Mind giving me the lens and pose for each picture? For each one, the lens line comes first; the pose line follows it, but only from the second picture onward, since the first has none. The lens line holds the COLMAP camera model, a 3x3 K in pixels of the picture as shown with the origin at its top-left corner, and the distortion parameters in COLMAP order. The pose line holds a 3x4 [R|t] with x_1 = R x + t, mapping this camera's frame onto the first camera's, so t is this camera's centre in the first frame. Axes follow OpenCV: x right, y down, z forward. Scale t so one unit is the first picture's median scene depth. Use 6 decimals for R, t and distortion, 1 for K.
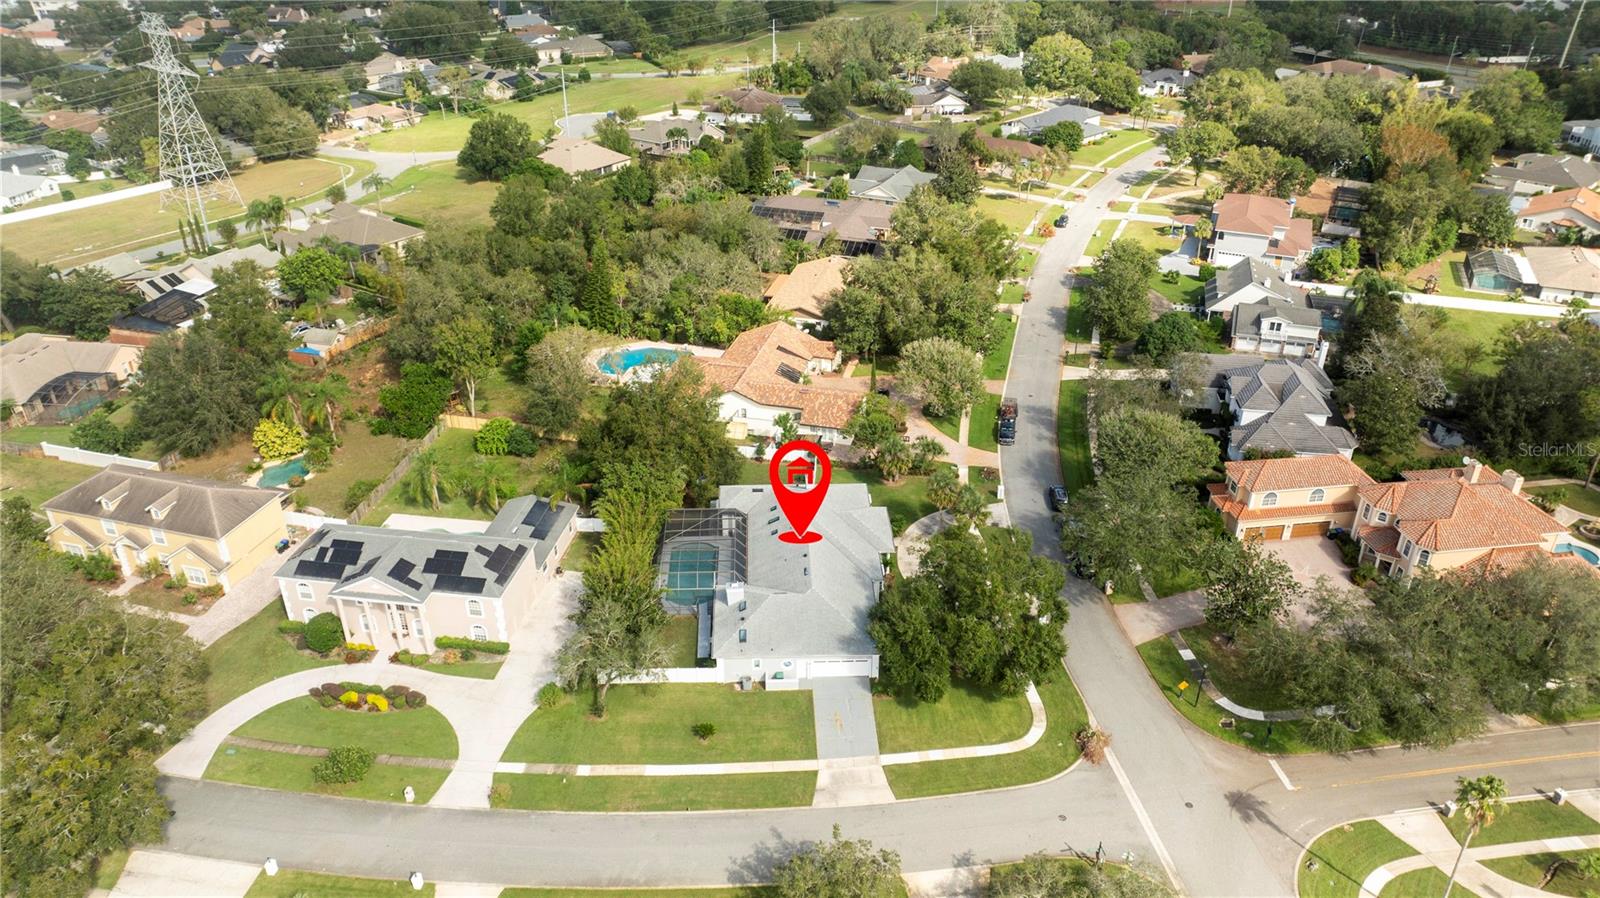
lens RADIAL K [[1130.2, 0, 800.0], [0, 1130.2, 449.0], [0, 0, 1]] dist [-0.023509, -0.001031]
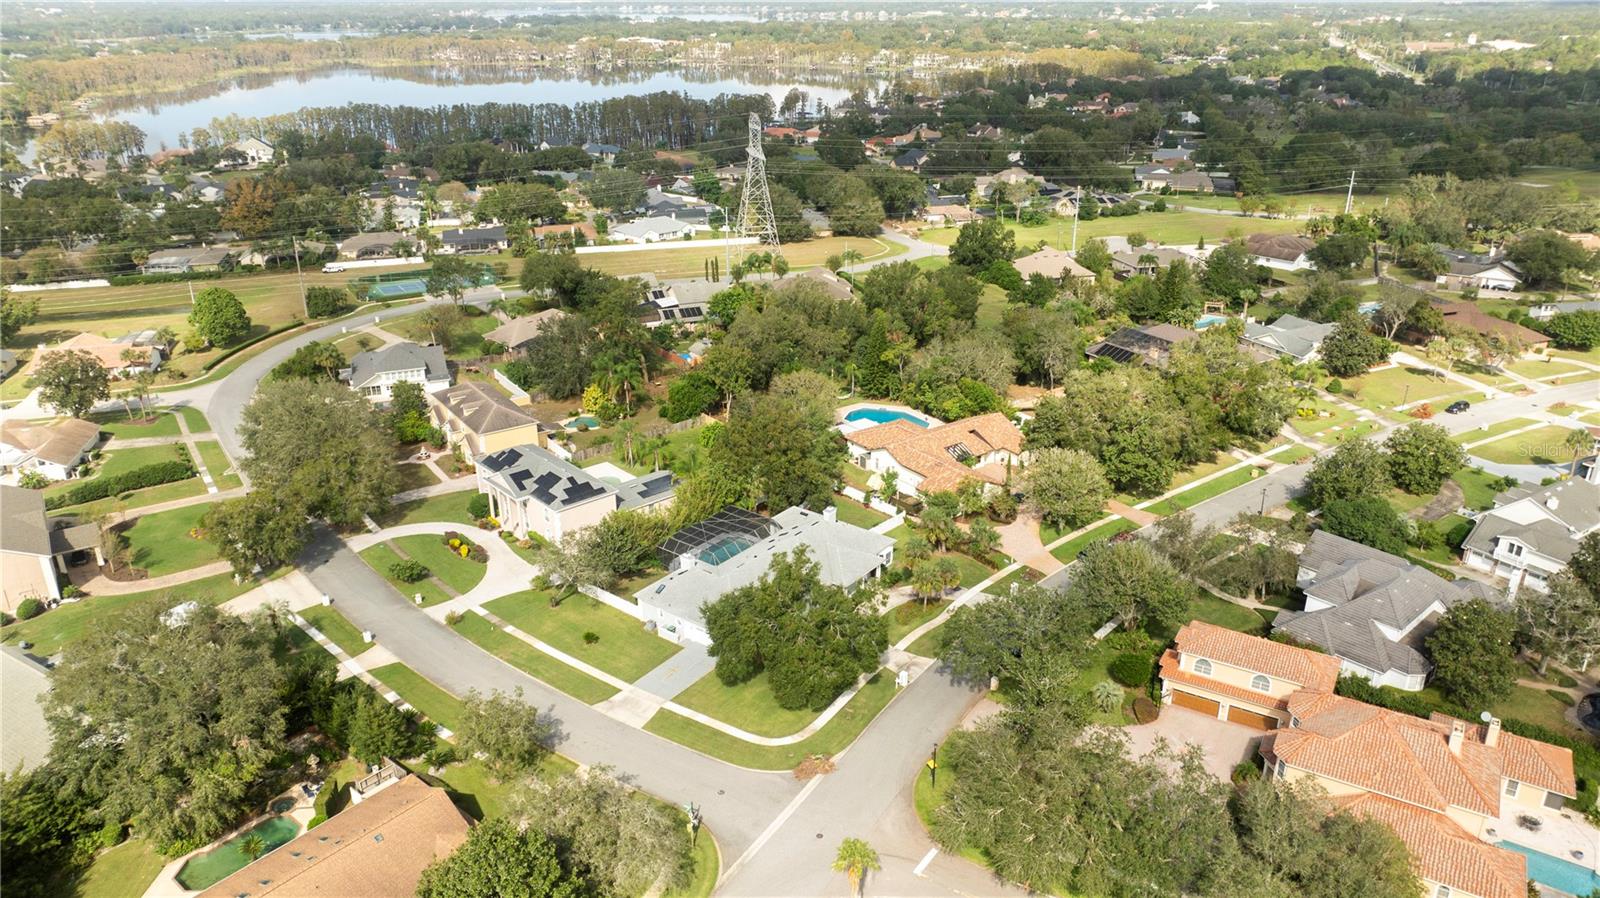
lens RADIAL K [[1162.7, 0, 800.0], [0, 1162.7, 449.0], [0, 0, 1]] dist [-0.027266, -0.000756]
pose [[0.757808, 0.234585, -0.608849, 0.701828], [-0.305066, 0.952245, -0.012809, -0.011783], [0.576769, 0.195446, 0.793182, 0.027868]]
